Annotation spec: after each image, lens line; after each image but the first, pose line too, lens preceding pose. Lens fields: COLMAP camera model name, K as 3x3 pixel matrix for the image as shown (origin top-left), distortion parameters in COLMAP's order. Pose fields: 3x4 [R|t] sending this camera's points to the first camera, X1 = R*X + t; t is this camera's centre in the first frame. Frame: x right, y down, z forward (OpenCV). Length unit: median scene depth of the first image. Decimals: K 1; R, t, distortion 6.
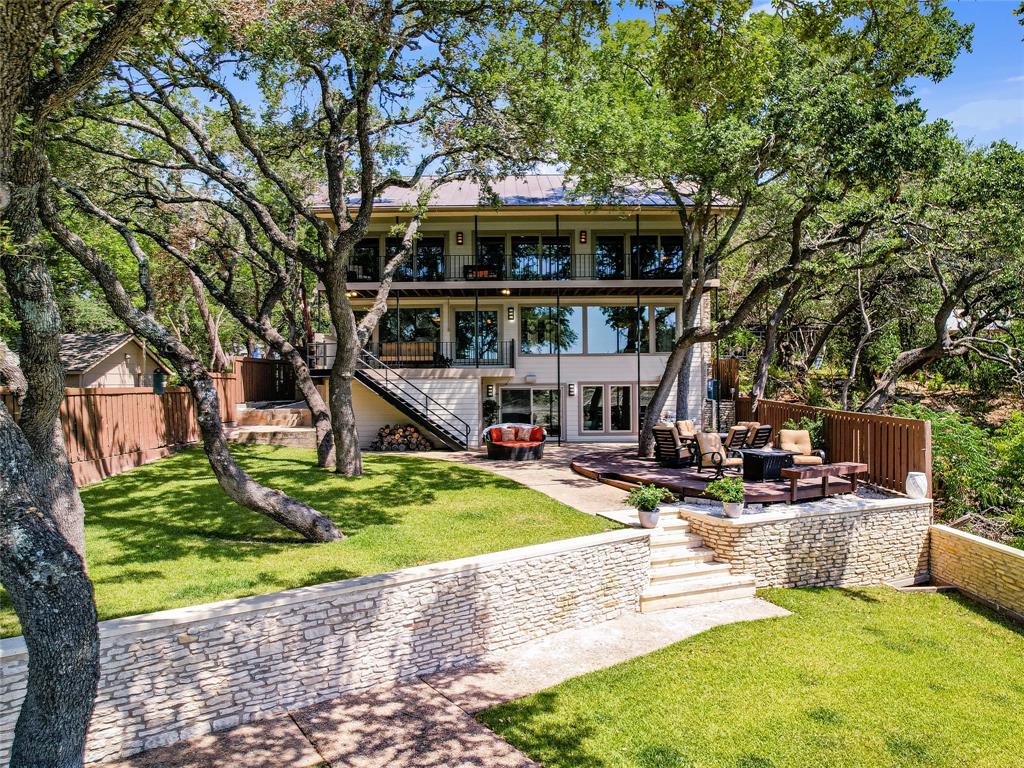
lens RADIAL K [[781.7, 0, 512.8], [0, 781.7, 380.6], [0, 0, 1]] dist [-0.023117, 0.020820]
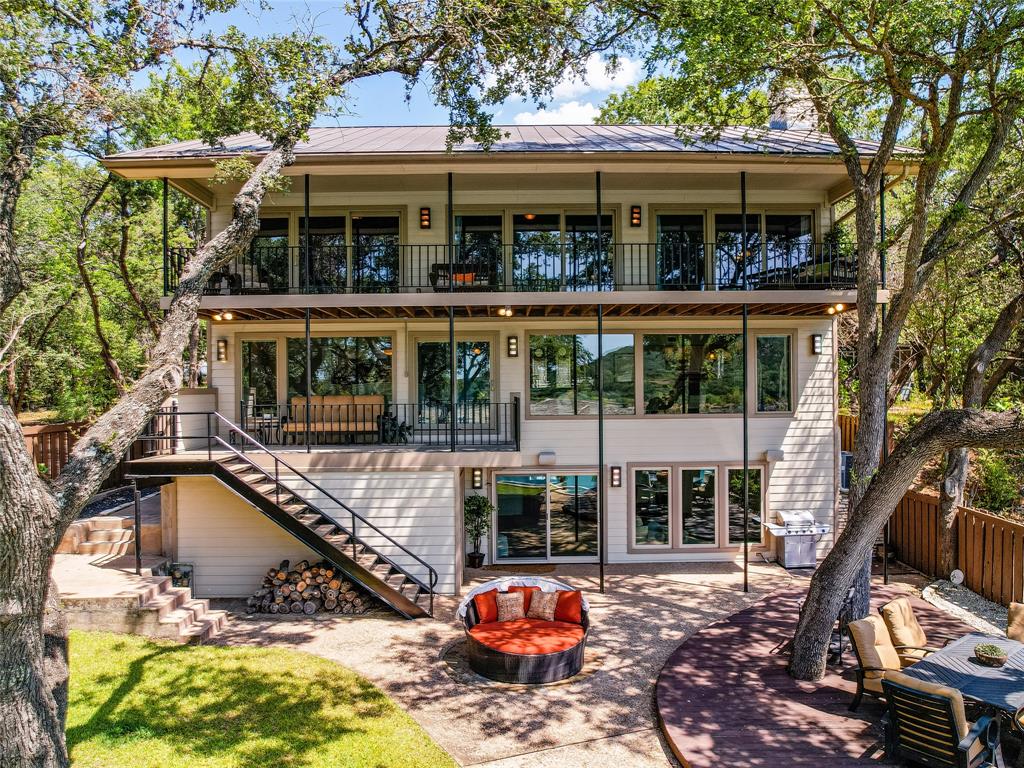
lens RADIAL K [[781.7, 0, 511.1], [0, 781.7, 387.4], [0, 0, 1]] dist [-0.023117, 0.020820]
pose [[0.999980, -0.000128, 0.006366, -0.007732], [0.000080, 0.999972, 0.007500, -0.062566], [-0.006367, -0.007499, 0.999952, 0.436038]]
